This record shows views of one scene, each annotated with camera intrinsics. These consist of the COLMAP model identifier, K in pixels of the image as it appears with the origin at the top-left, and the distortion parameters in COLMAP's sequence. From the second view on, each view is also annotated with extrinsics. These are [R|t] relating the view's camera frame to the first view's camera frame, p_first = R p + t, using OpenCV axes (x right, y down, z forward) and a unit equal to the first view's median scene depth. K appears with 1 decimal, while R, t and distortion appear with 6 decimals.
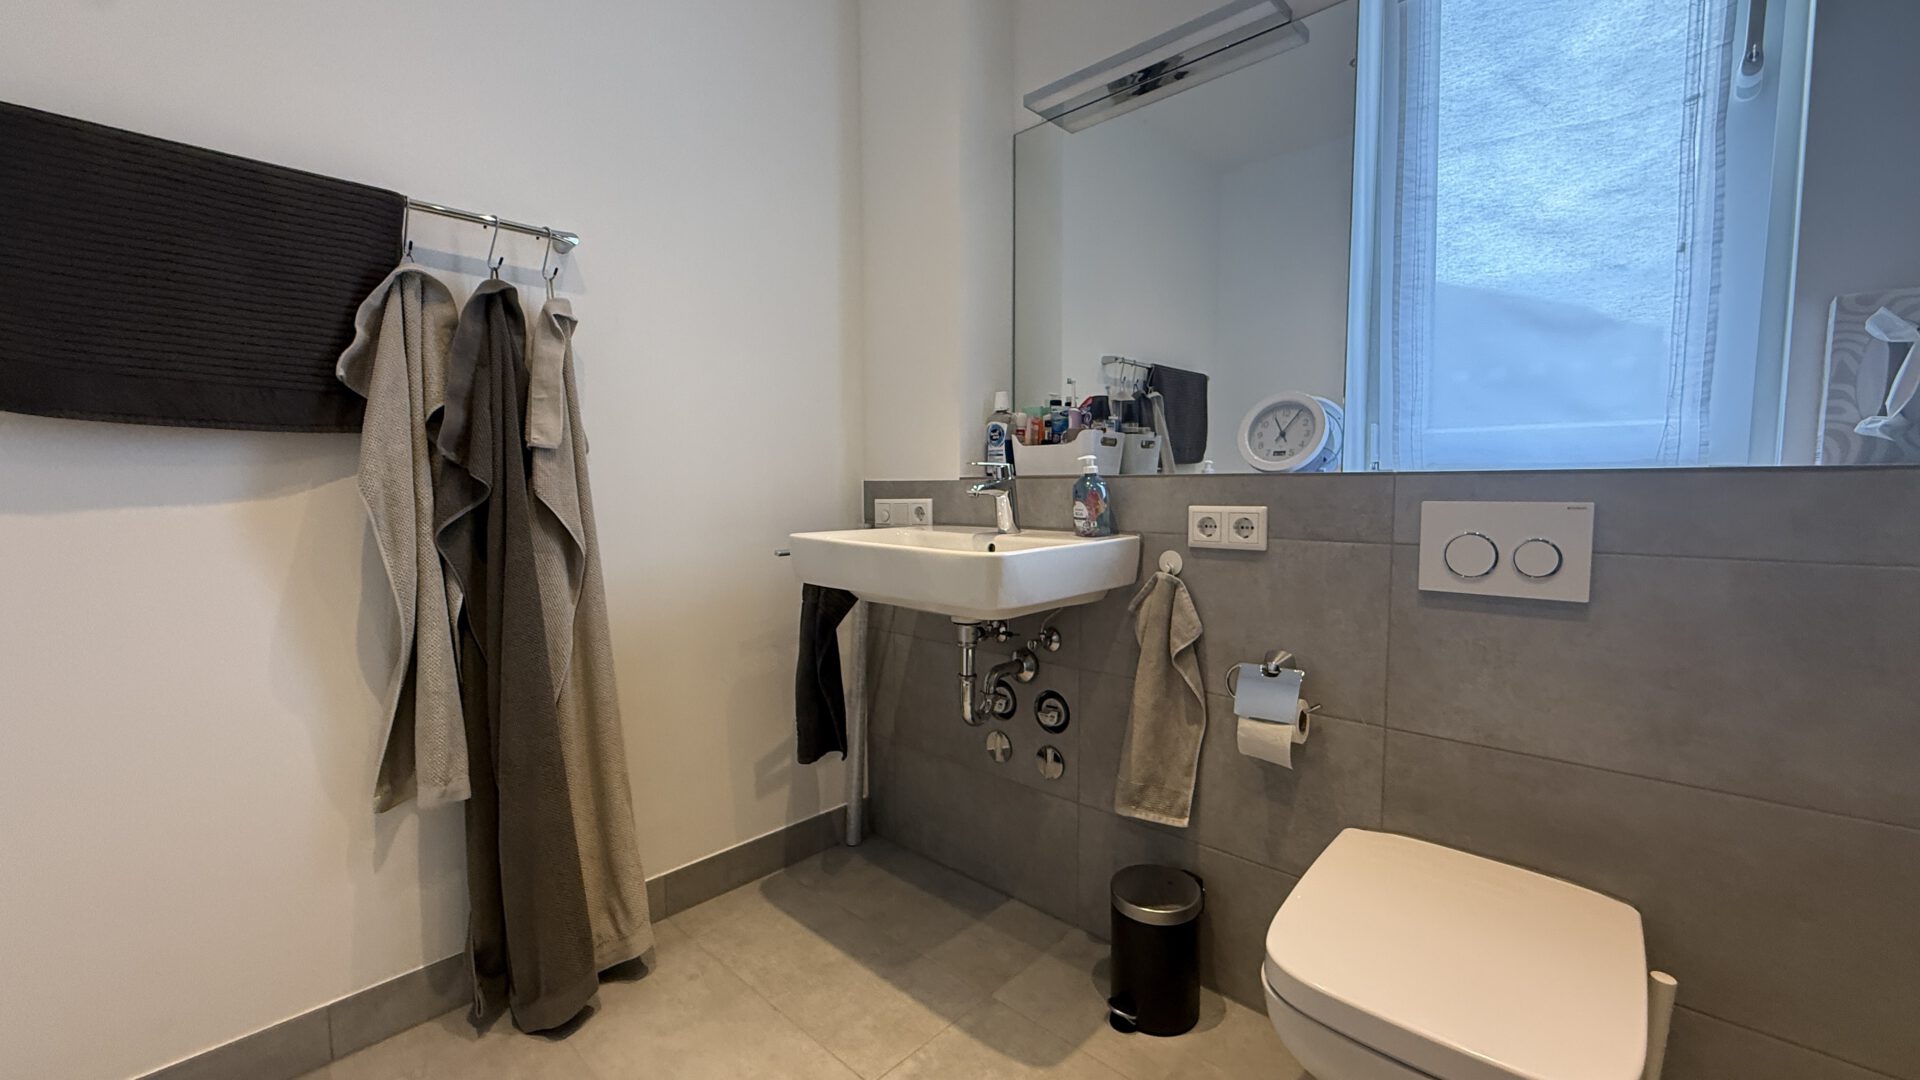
lens RADIAL K [[761.8, 0, 960.0], [0, 761.8, 540.0], [0, 0, 1]] dist [-0.001066, -0.000090]
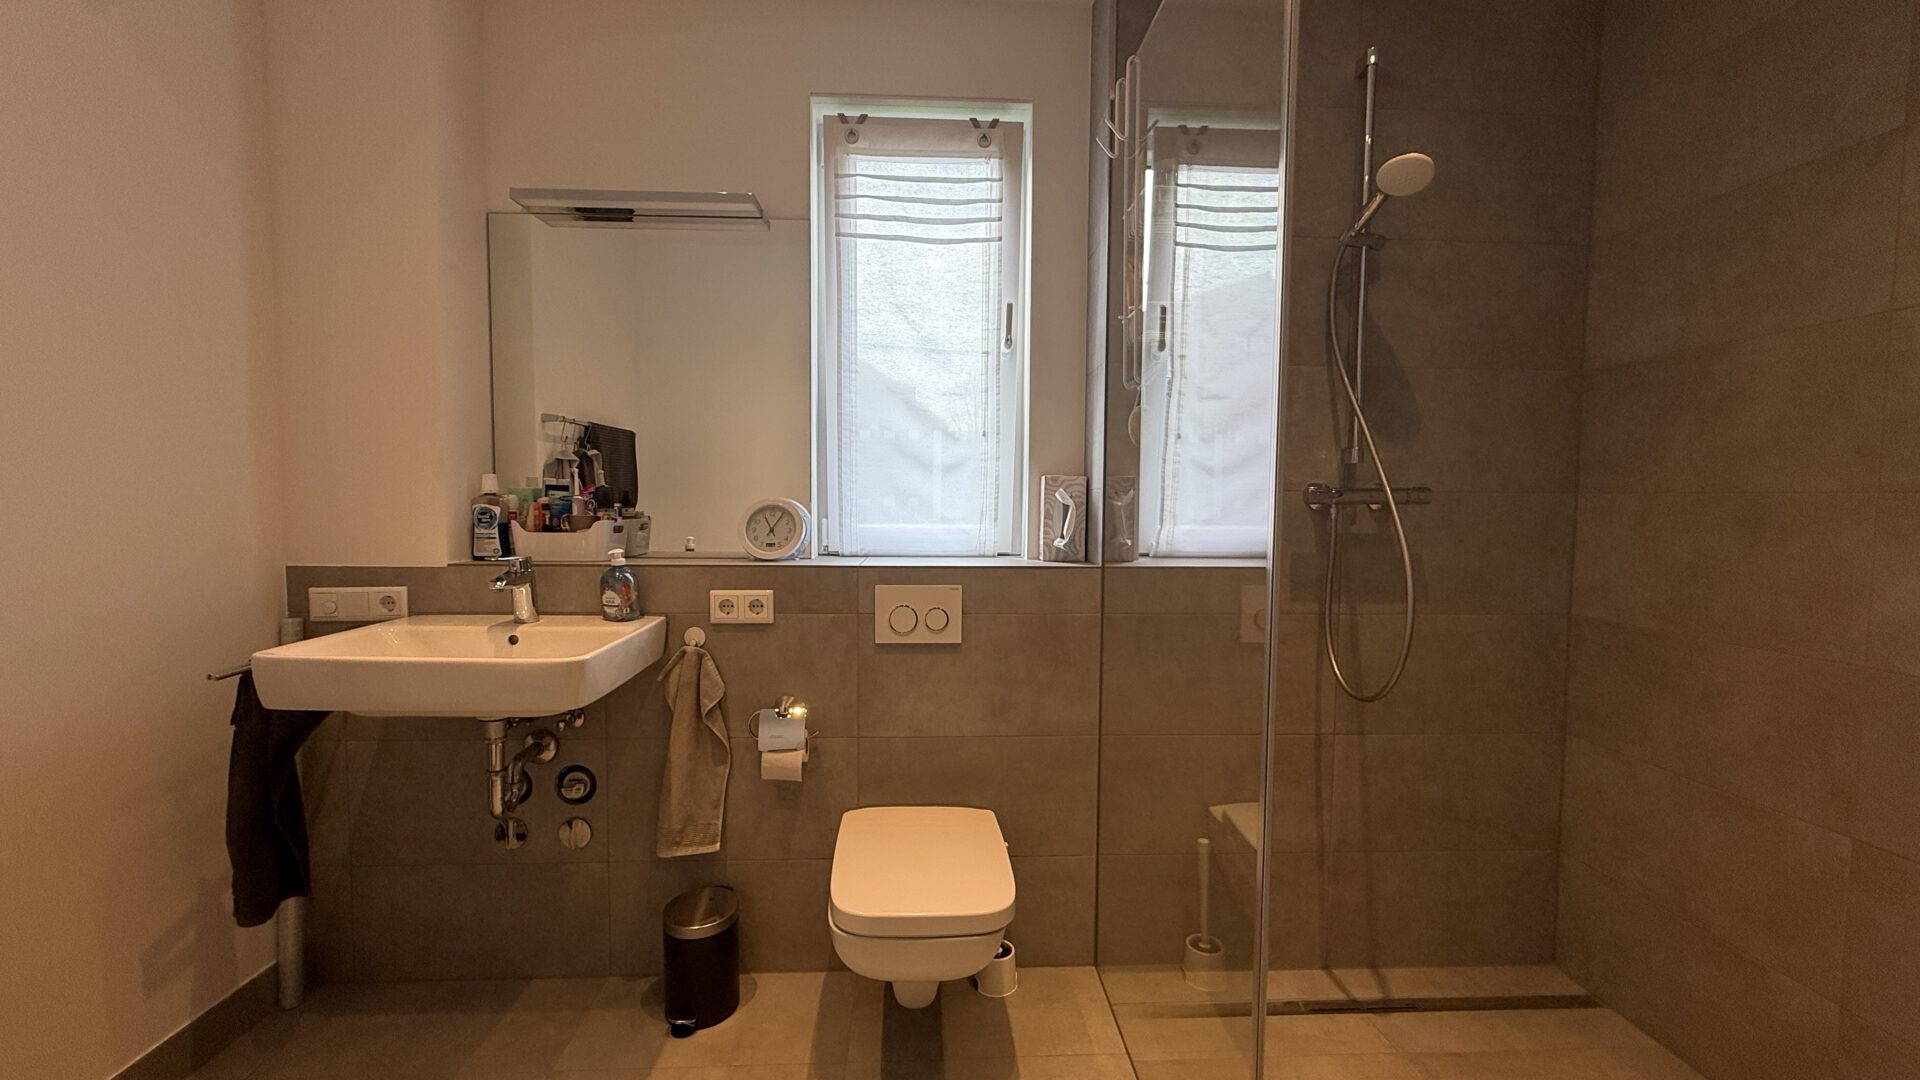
lens RADIAL K [[761.8, 0, 960.0], [0, 761.8, 540.0], [0, 0, 1]] dist [-0.001066, -0.000090]
pose [[0.697902, -0.028611, 0.715621, -0.295589], [0.040856, 0.999165, 0.000102, -0.108724], [-0.715027, 0.029166, 0.698489, -0.157443]]
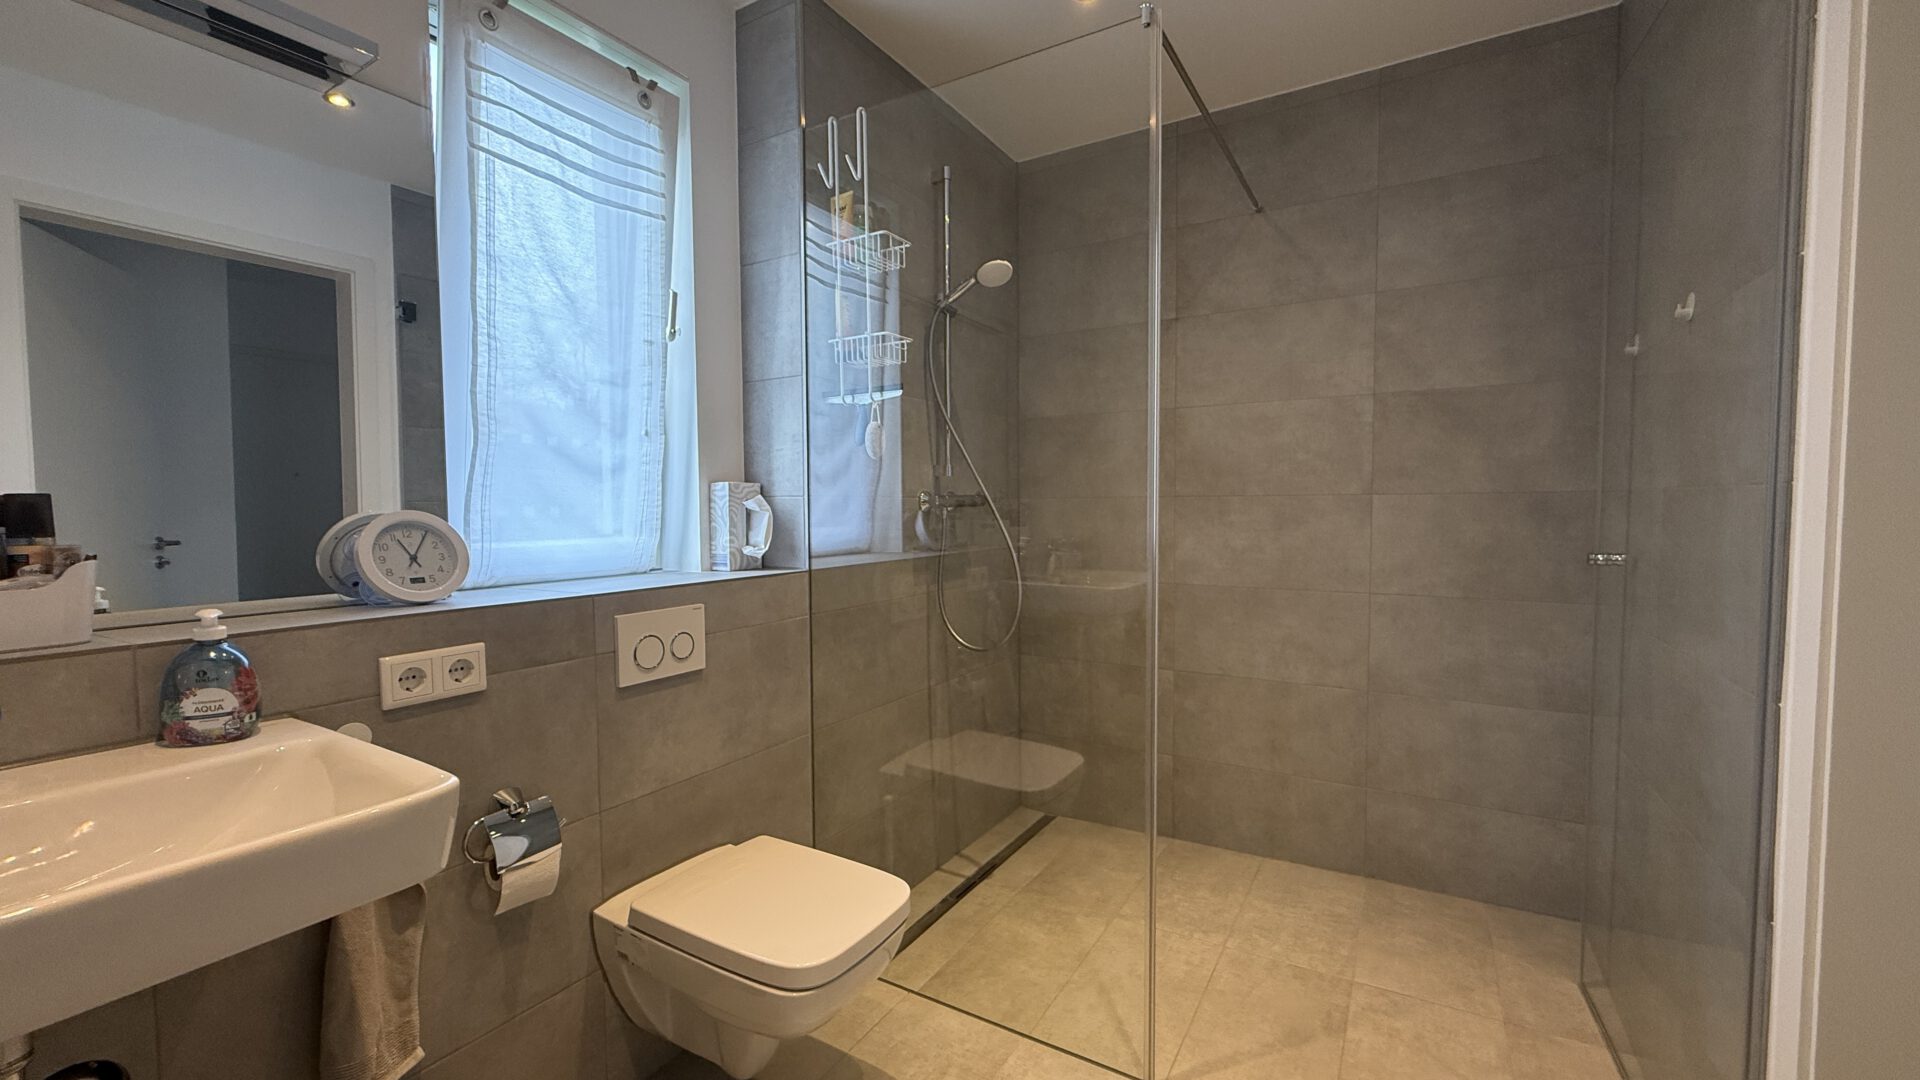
lens RADIAL K [[761.8, 0, 960.0], [0, 761.8, 540.0], [0, 0, 1]] dist [-0.001066, -0.000090]
pose [[-0.204987, -0.038836, 0.977994, -0.568847], [0.079227, 0.995275, 0.056128, -0.159796], [-0.975553, 0.088989, -0.200941, 0.557699]]
